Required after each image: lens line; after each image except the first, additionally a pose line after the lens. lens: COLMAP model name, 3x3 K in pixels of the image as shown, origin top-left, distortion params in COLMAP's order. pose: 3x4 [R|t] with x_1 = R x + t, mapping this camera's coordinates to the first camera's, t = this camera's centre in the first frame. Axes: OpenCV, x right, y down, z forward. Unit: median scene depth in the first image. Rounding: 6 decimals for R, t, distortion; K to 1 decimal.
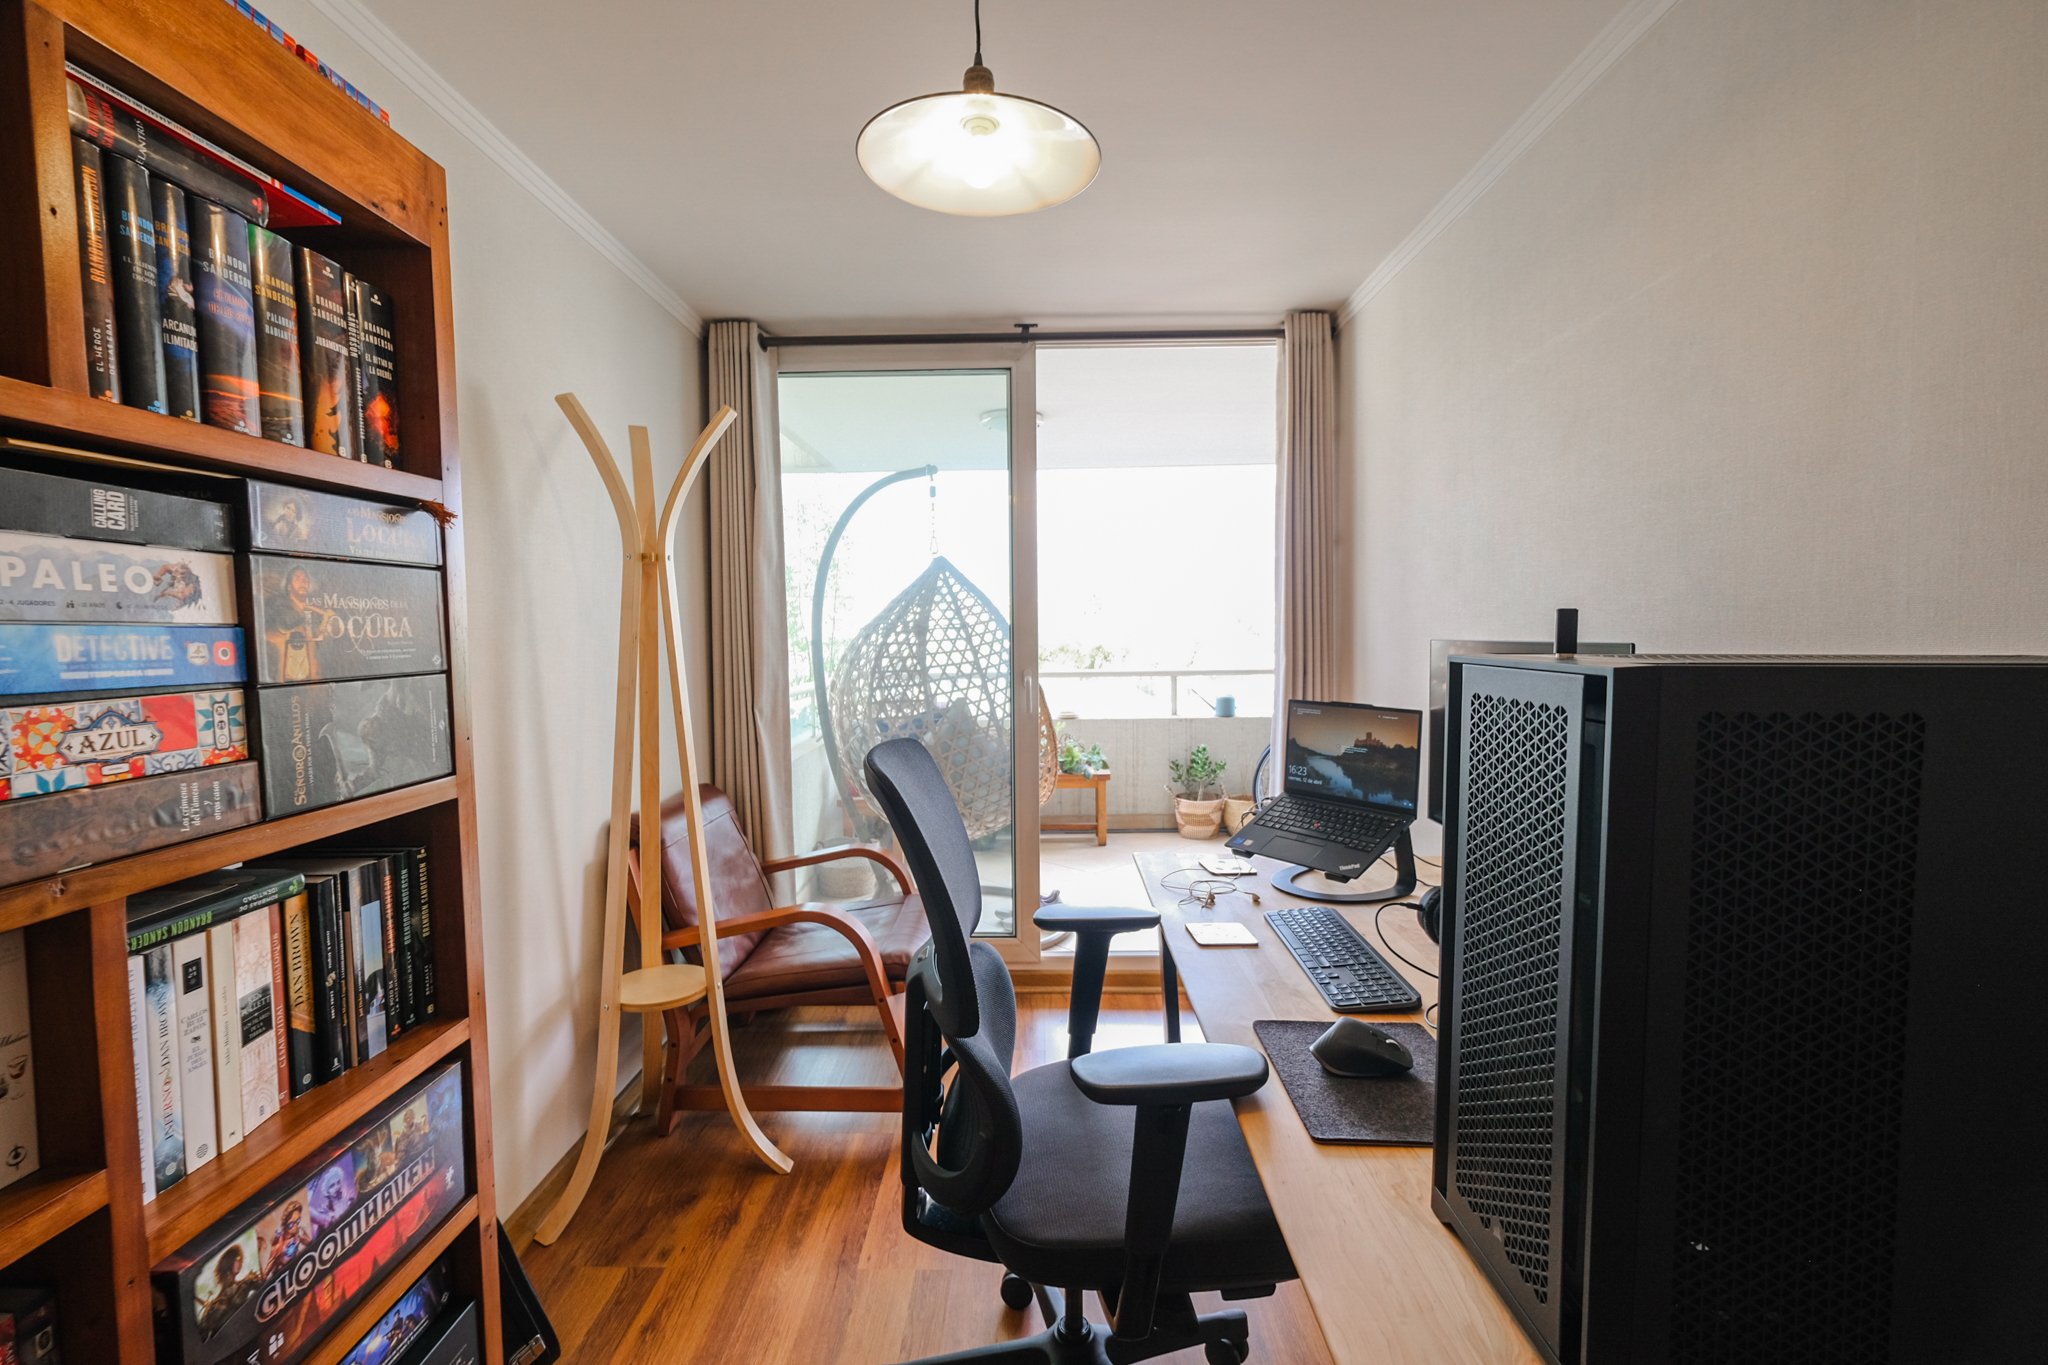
lens RADIAL K [[901.0, 0, 1022.9], [0, 901.0, 680.4], [0, 0, 1]] dist [-0.003654, 0.000759]
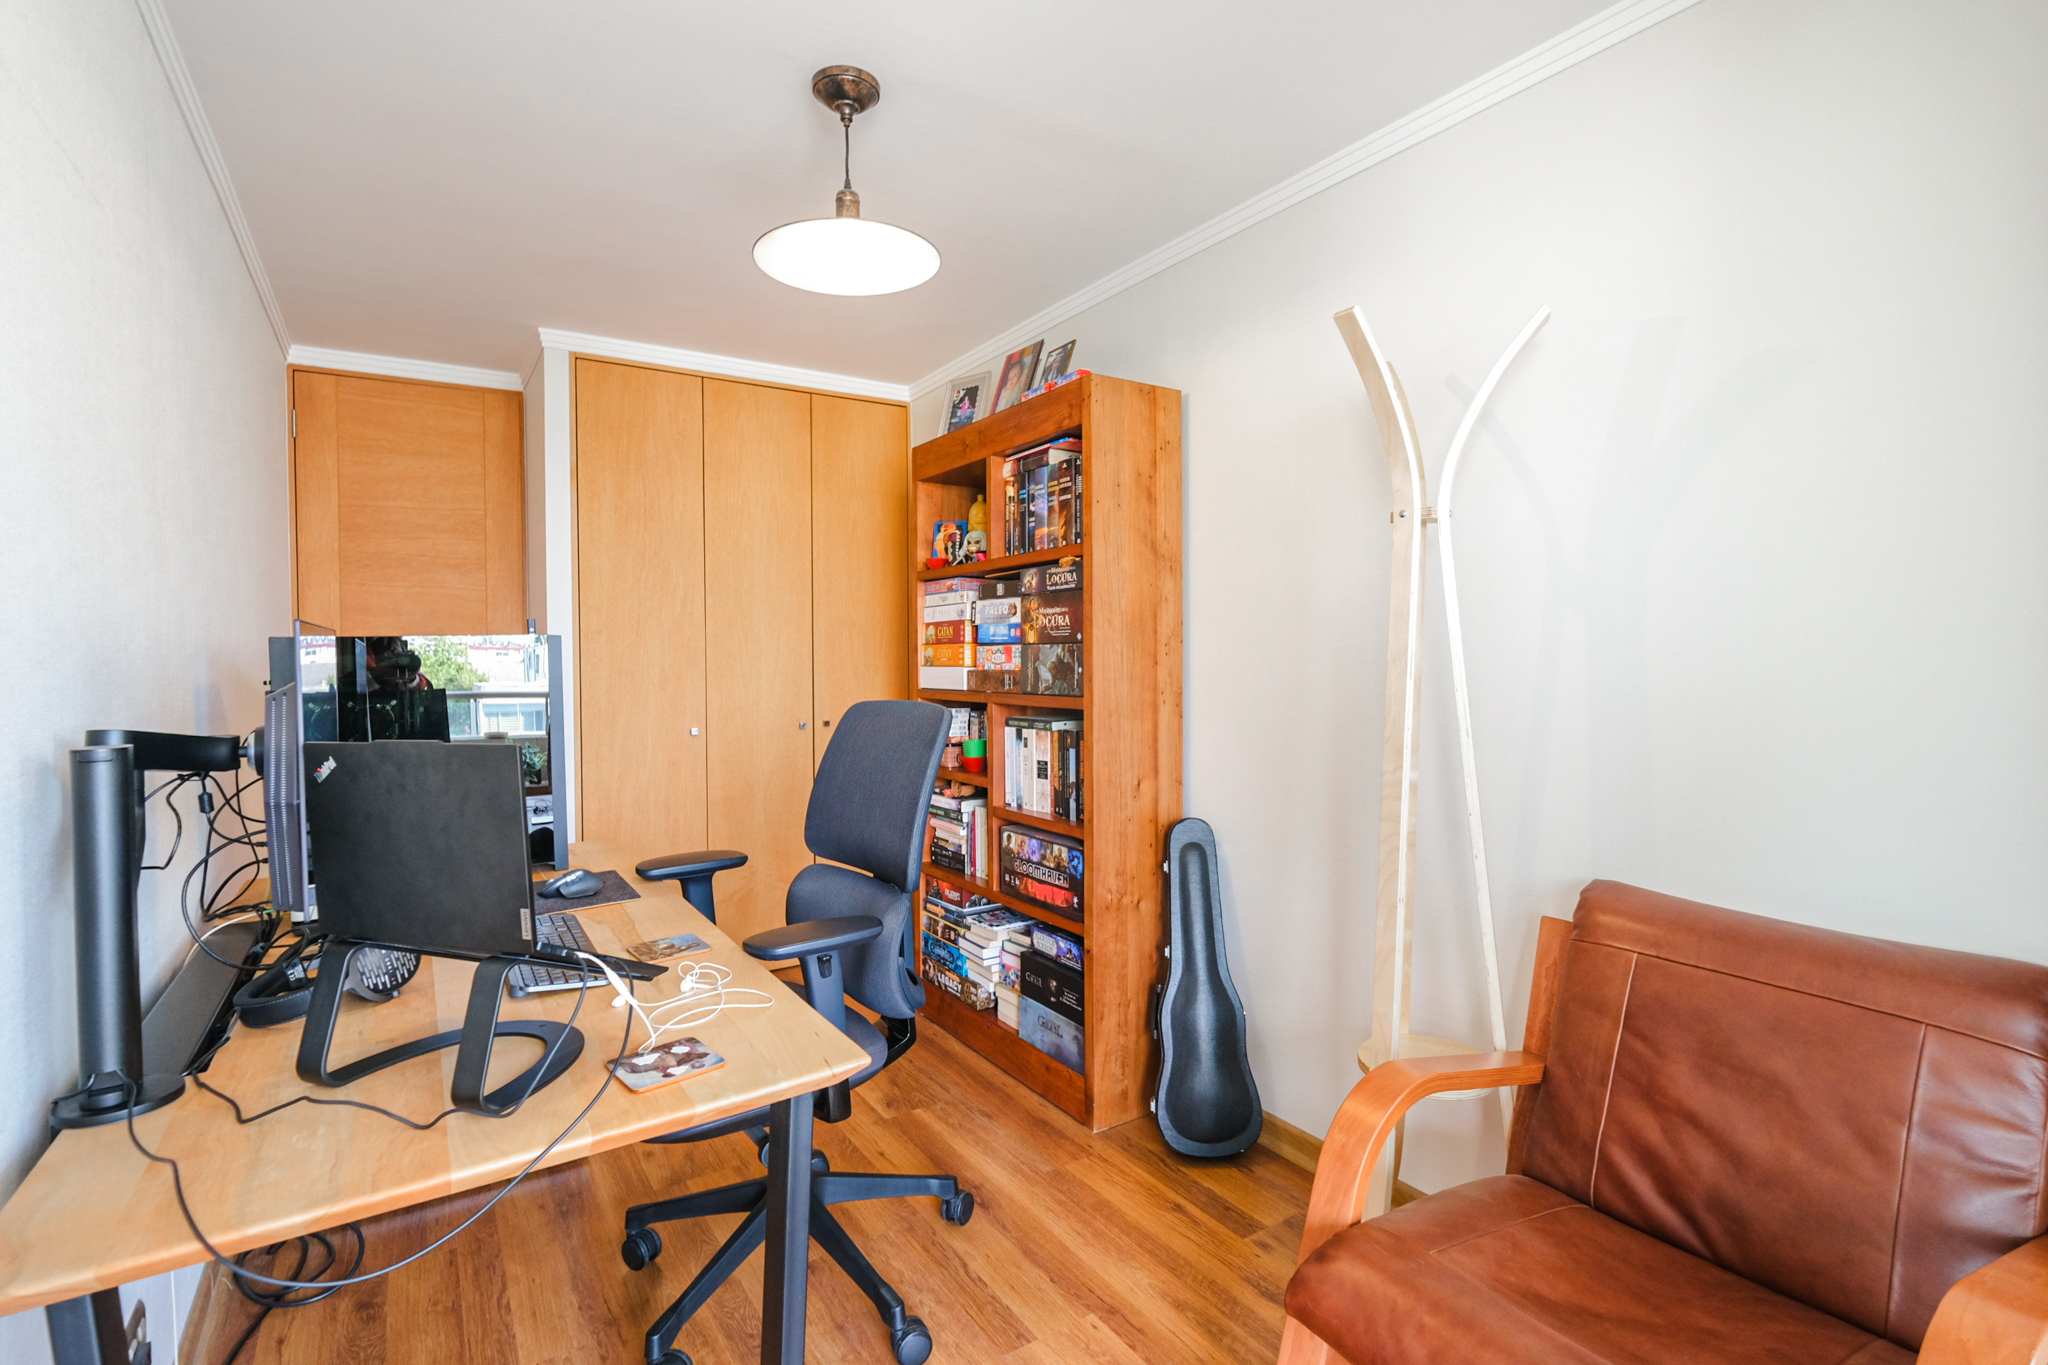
lens RADIAL K [[901.0, 0, 1023.6], [0, 901.0, 679.3], [0, 0, 1]] dist [-0.003654, 0.000759]
pose [[-0.814477, 0.025631, -0.579630, 0.774088], [-0.024436, 0.996622, 0.078408, -0.105469], [0.579681, 0.078025, -0.811099, 3.336814]]
